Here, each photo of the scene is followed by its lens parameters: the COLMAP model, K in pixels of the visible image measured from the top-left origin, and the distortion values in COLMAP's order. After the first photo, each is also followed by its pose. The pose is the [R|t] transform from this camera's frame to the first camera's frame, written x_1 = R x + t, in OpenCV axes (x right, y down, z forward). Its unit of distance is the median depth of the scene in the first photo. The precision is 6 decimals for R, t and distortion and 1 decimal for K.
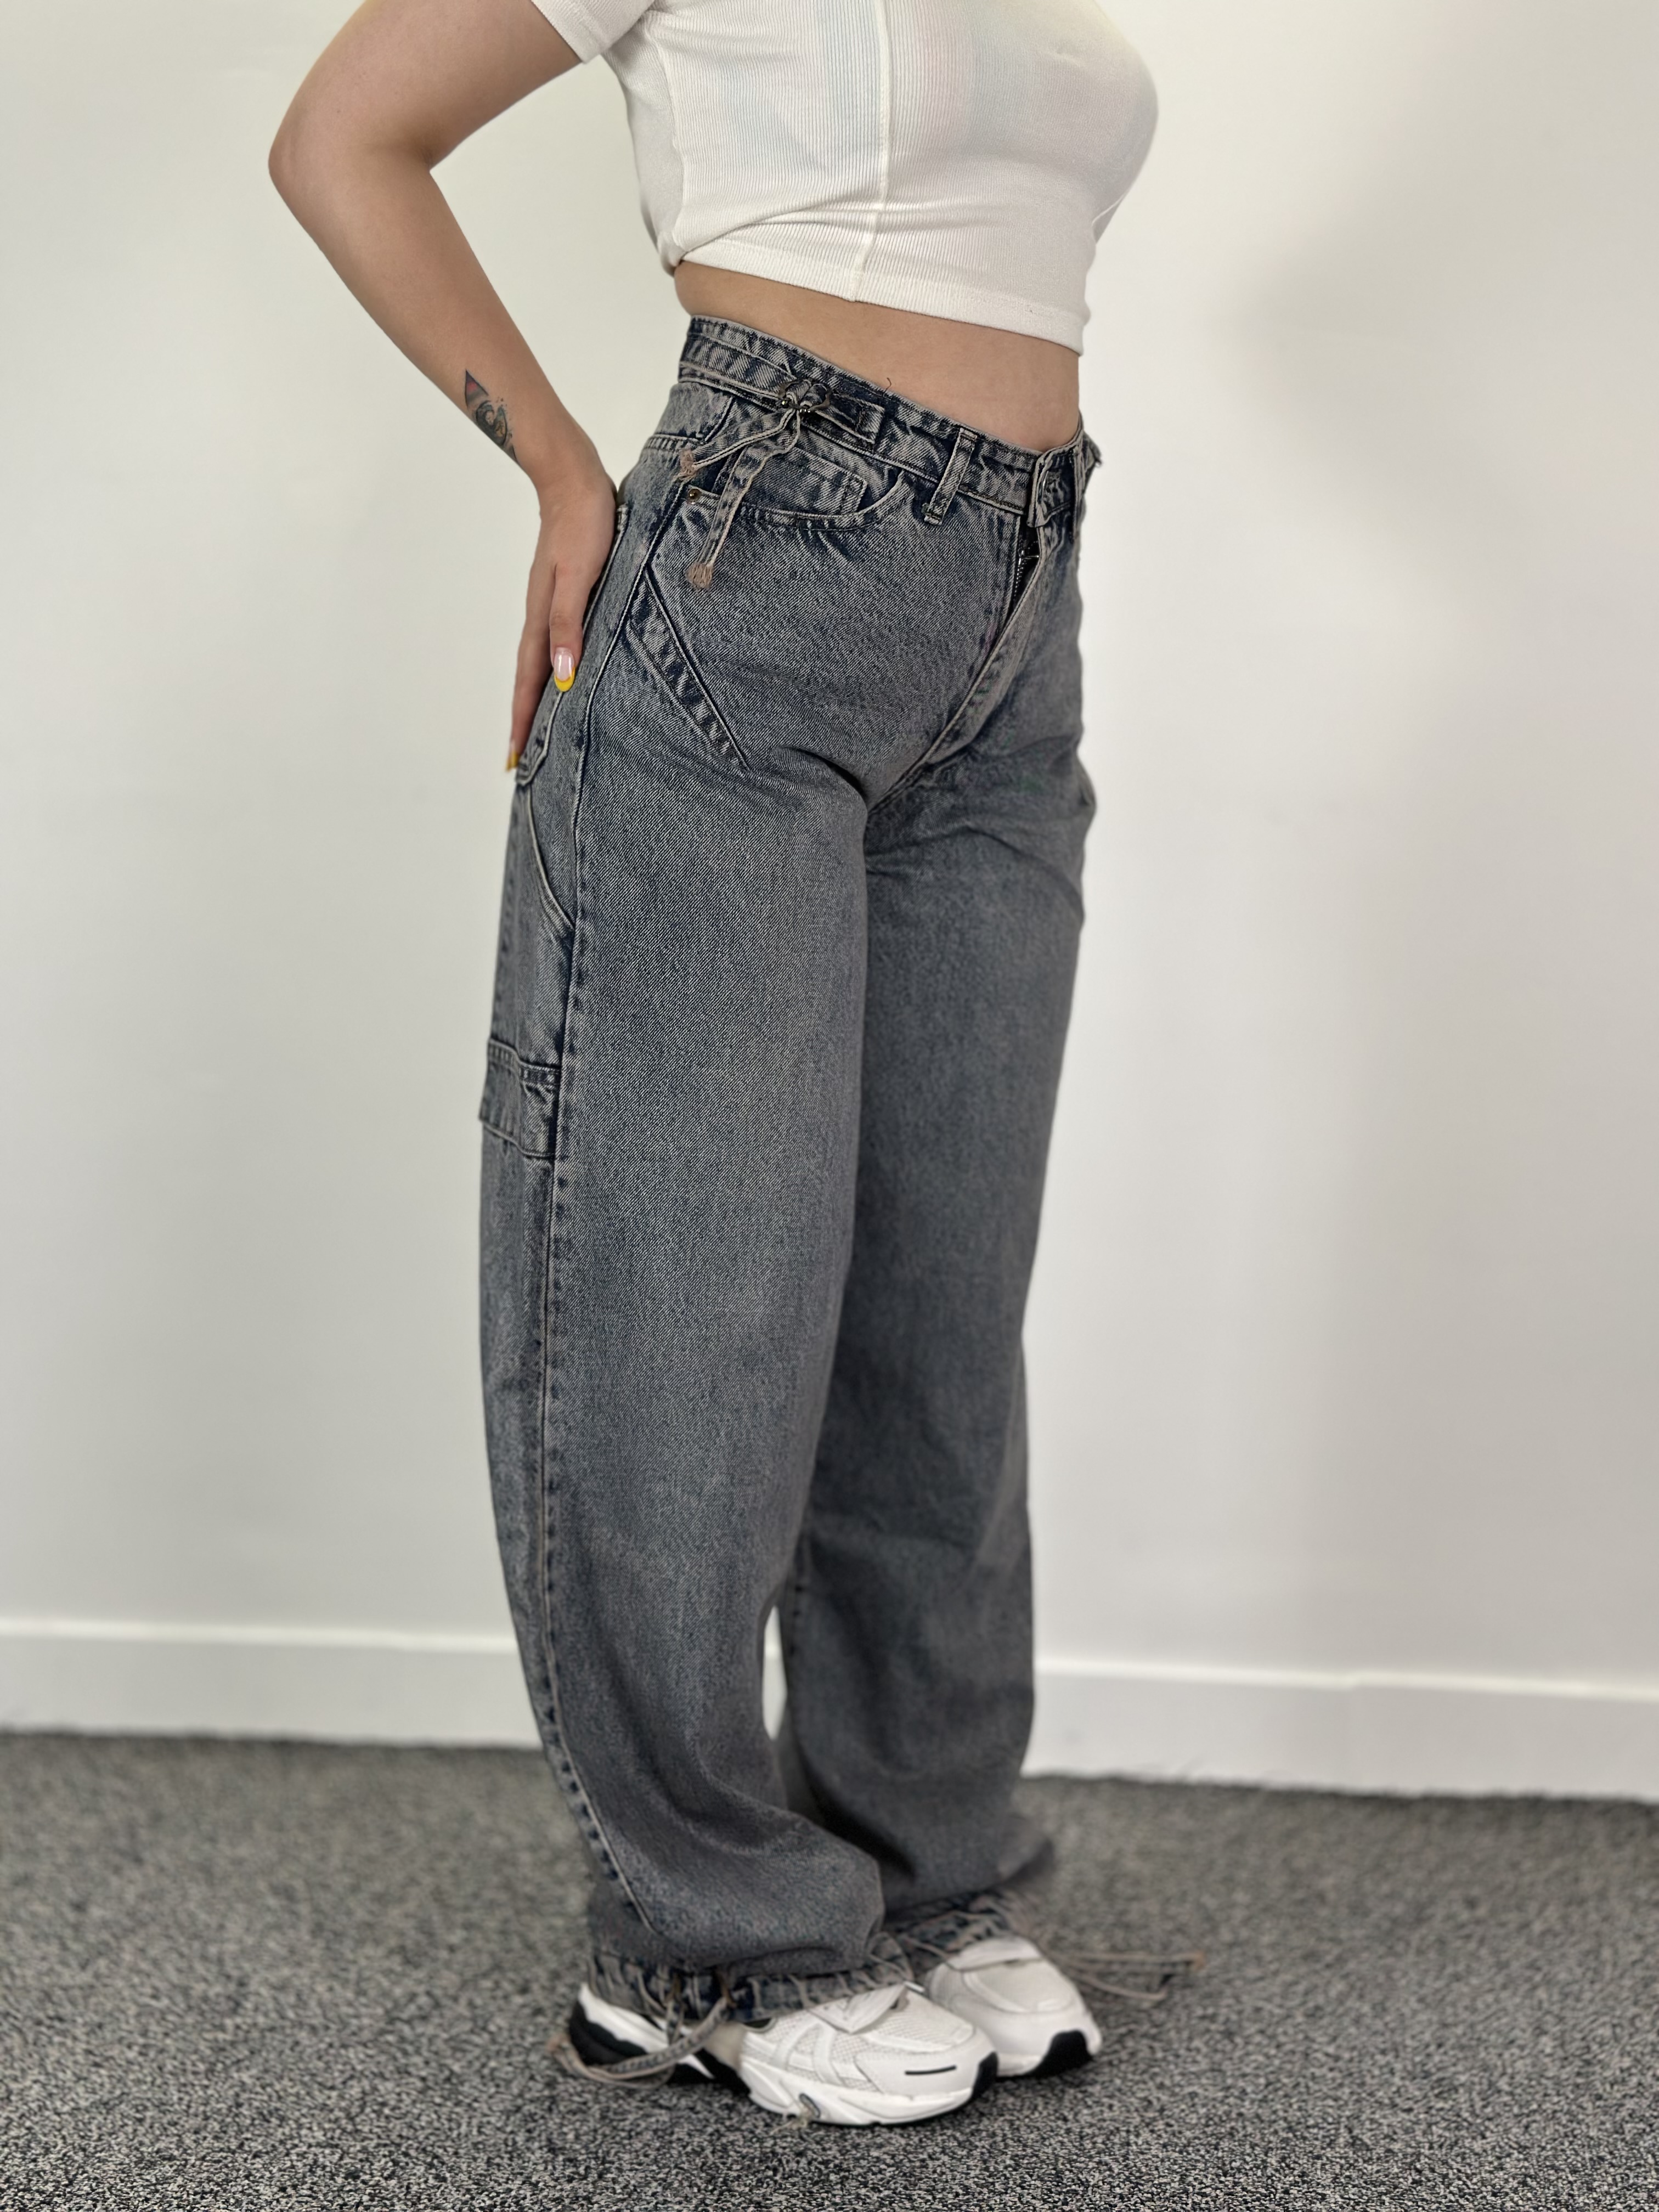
lens RADIAL K [[3154.2, 0, 834.7], [0, 3154.2, 1147.1], [0, 0, 1]] dist [0.168498, -0.560879]
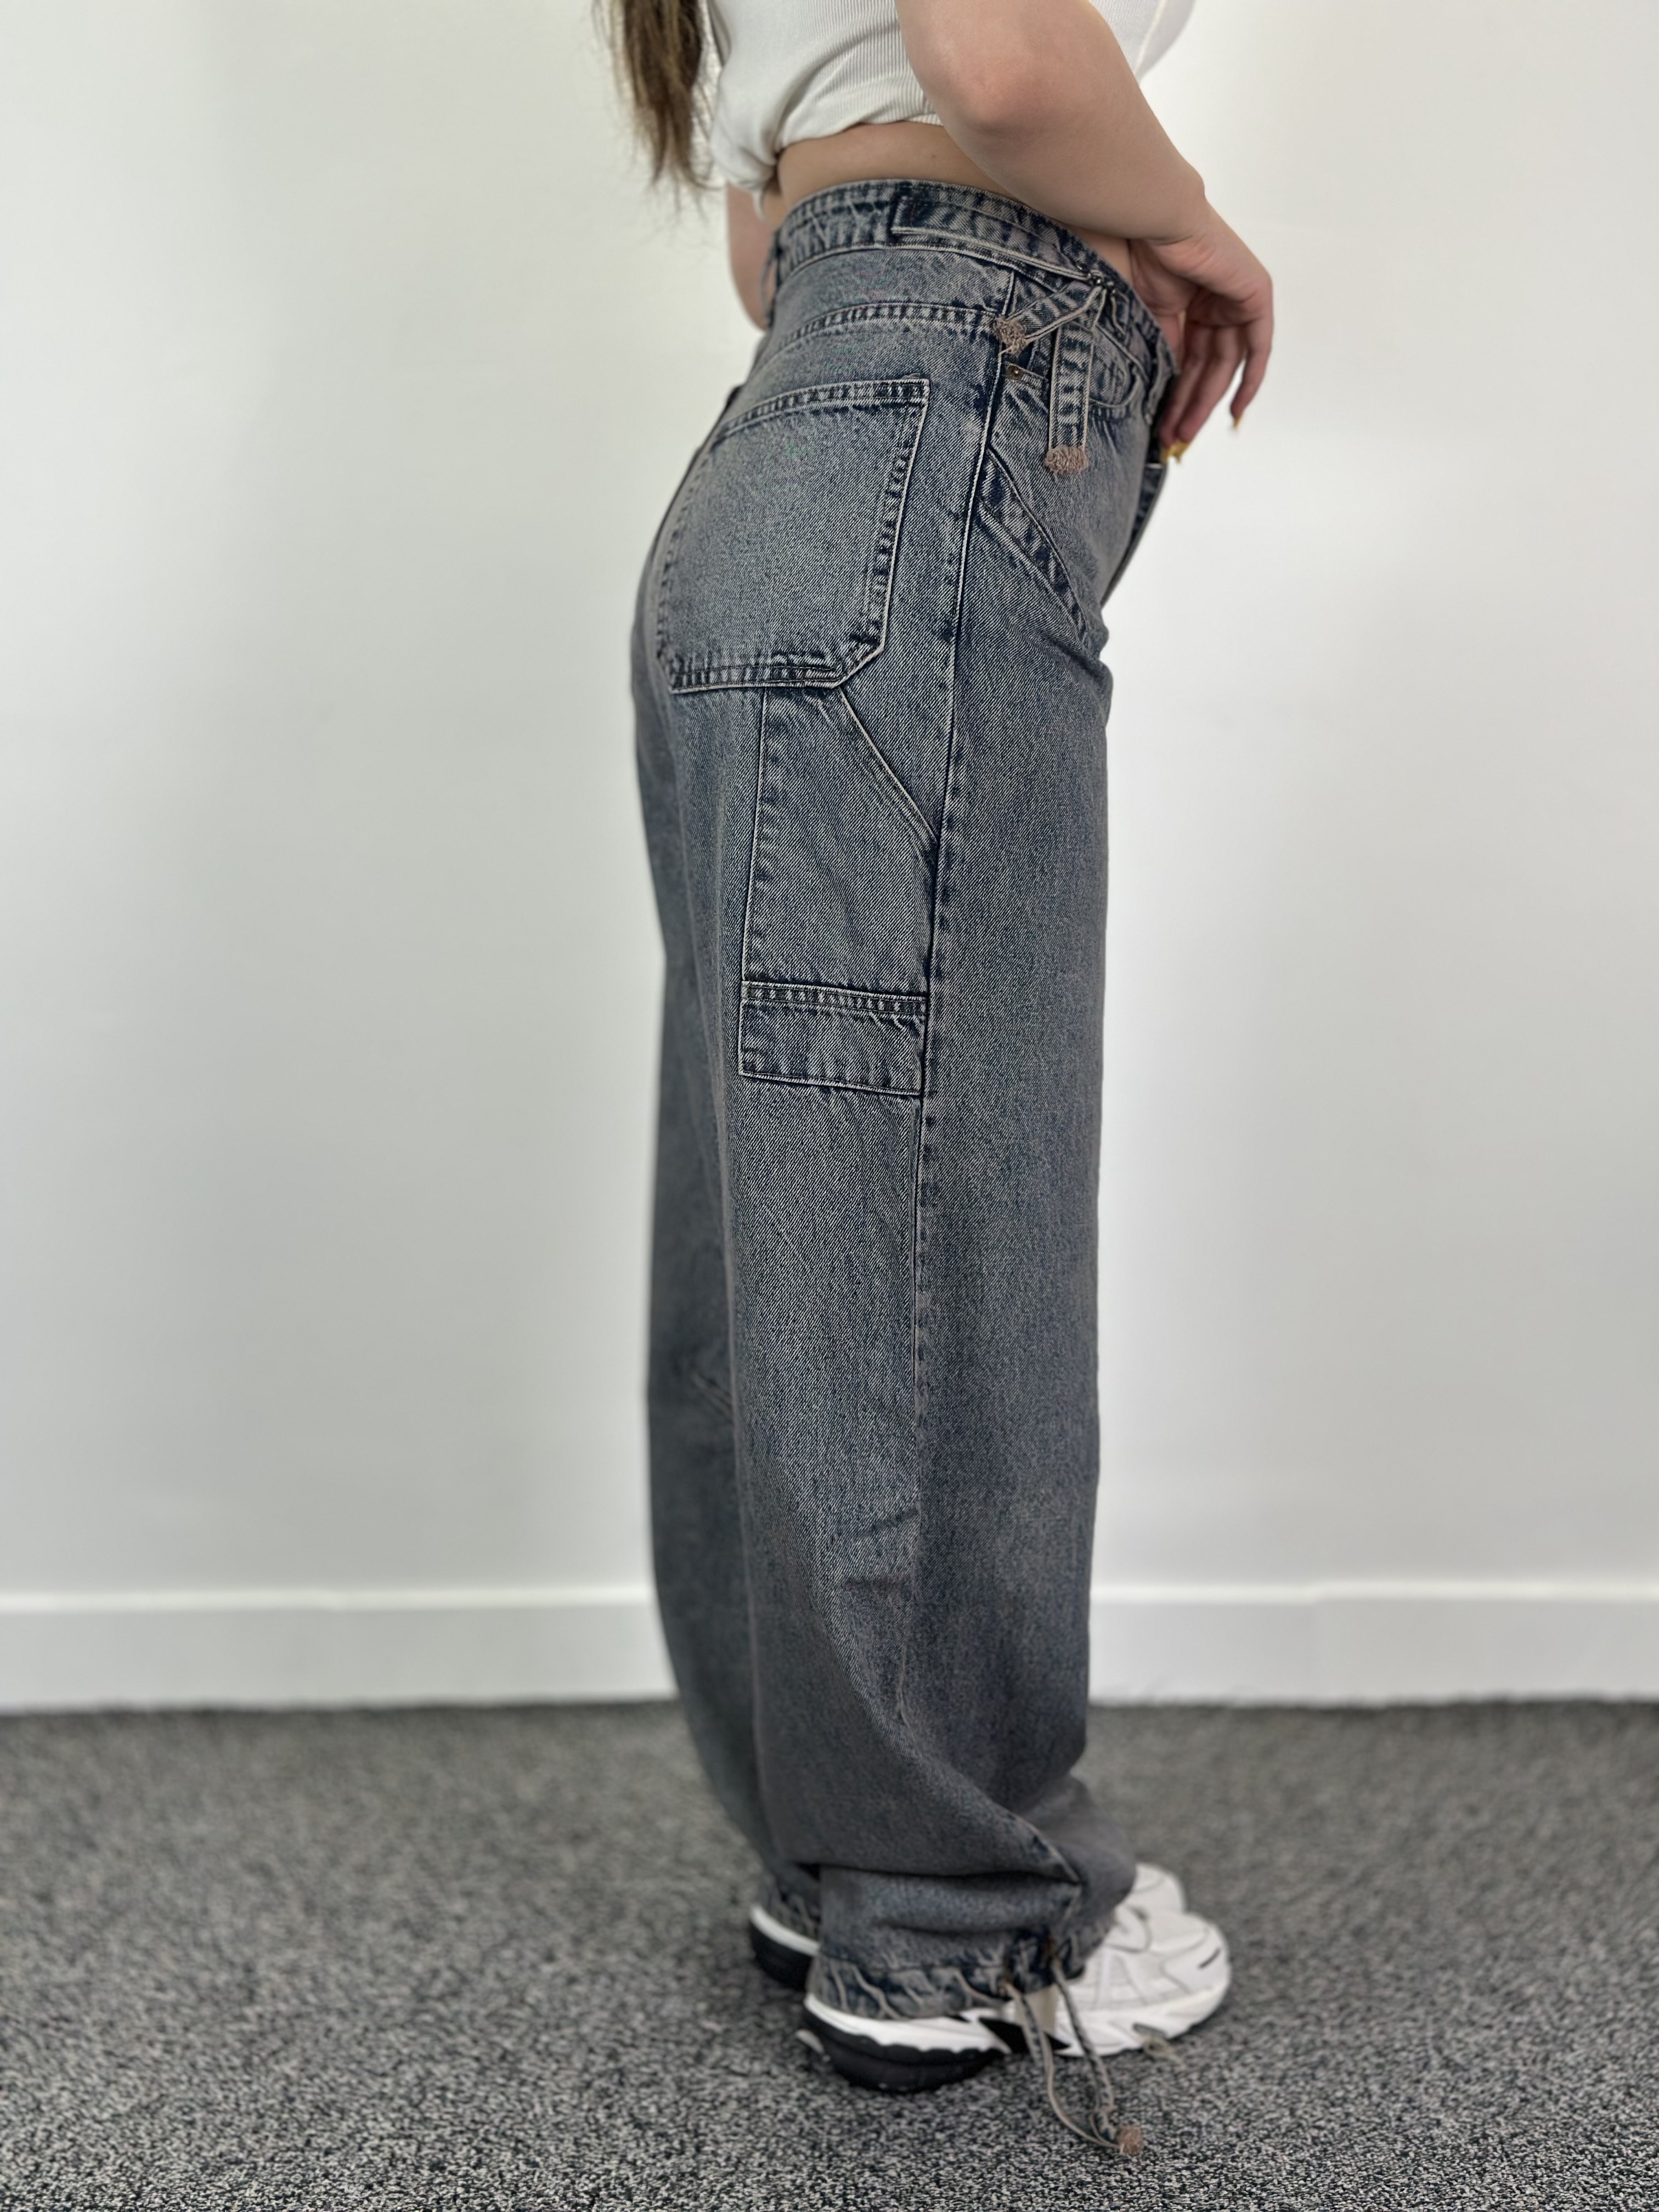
lens RADIAL K [[3138.5, 0, 829.5], [0, 3138.5, 1106.0], [0, 0, 1]] dist [0.176047, -0.546981]
pose [[0.993596, -0.032311, 0.108271, -0.113123], [0.031152, 0.999438, 0.012384, -0.002001], [-0.108610, -0.008931, 0.994044, 0.041940]]
